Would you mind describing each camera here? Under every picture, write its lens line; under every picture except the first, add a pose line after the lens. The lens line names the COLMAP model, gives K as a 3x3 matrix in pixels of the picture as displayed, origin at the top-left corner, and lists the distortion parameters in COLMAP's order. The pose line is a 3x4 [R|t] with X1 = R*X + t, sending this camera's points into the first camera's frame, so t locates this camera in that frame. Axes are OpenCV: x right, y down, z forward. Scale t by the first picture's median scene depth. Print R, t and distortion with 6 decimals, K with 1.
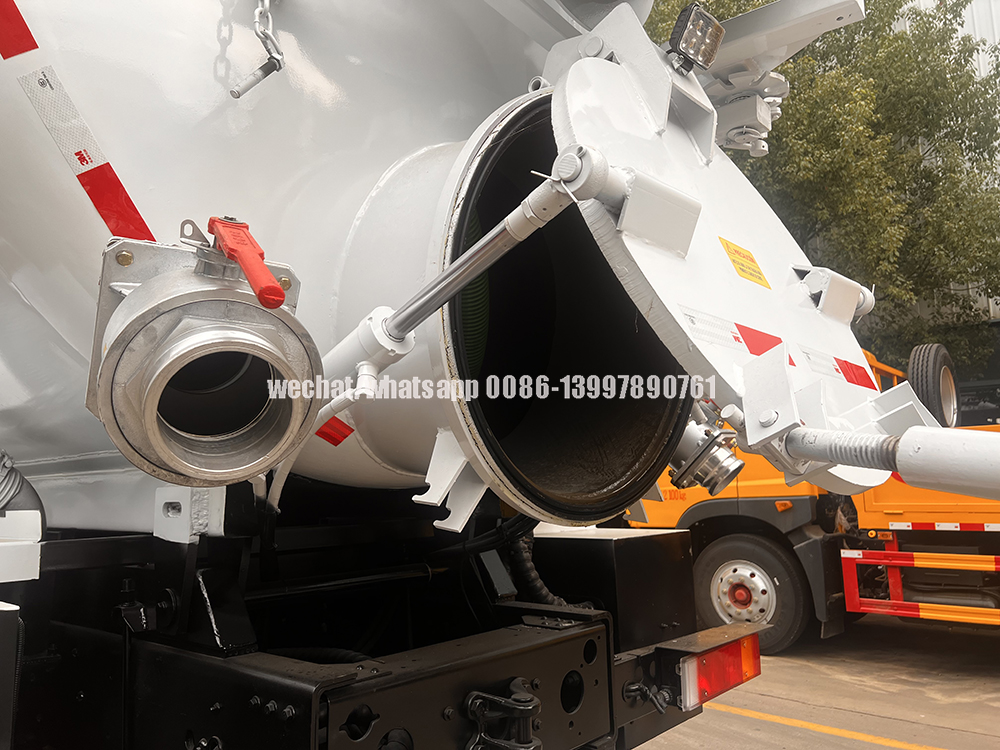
lens RADIAL K [[761.6, 0, 500.0], [0, 761.6, 375.0], [0, 0, 1]] dist [0.064981, -0.074561]
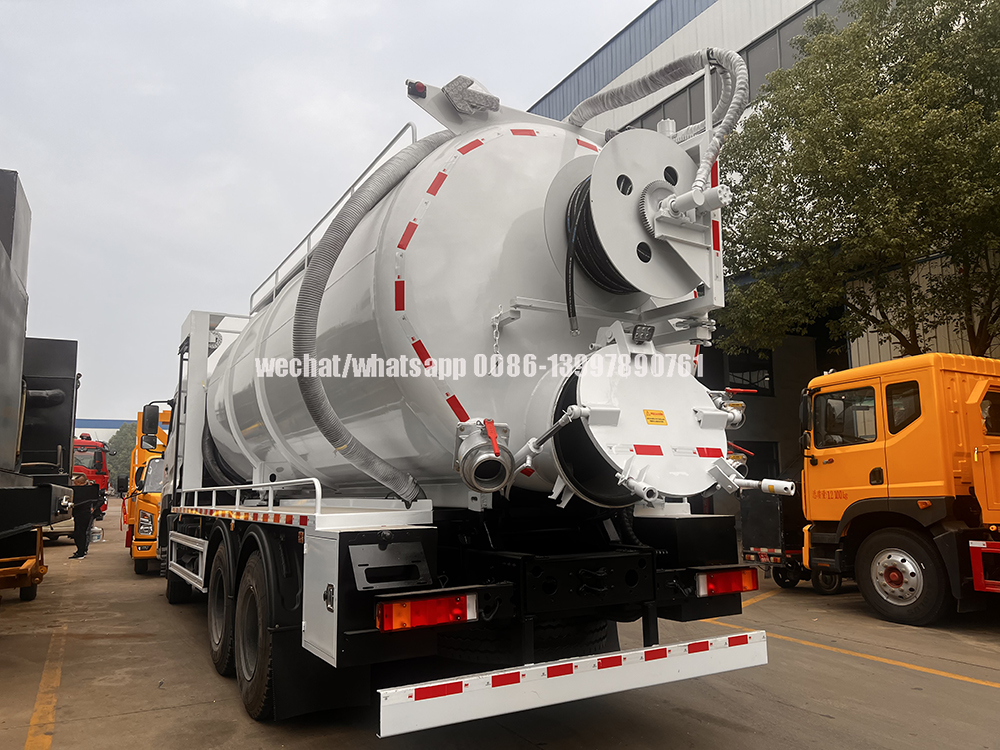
lens RADIAL K [[761.6, 0, 500.0], [0, 761.6, 375.0], [0, 0, 1]] dist [0.064981, -0.074561]
pose [[0.943765, -0.040787, -0.328091, 0.449622], [0.043296, 0.999062, 0.000341, -0.207751], [0.327770, -0.014527, 0.944646, -1.205872]]
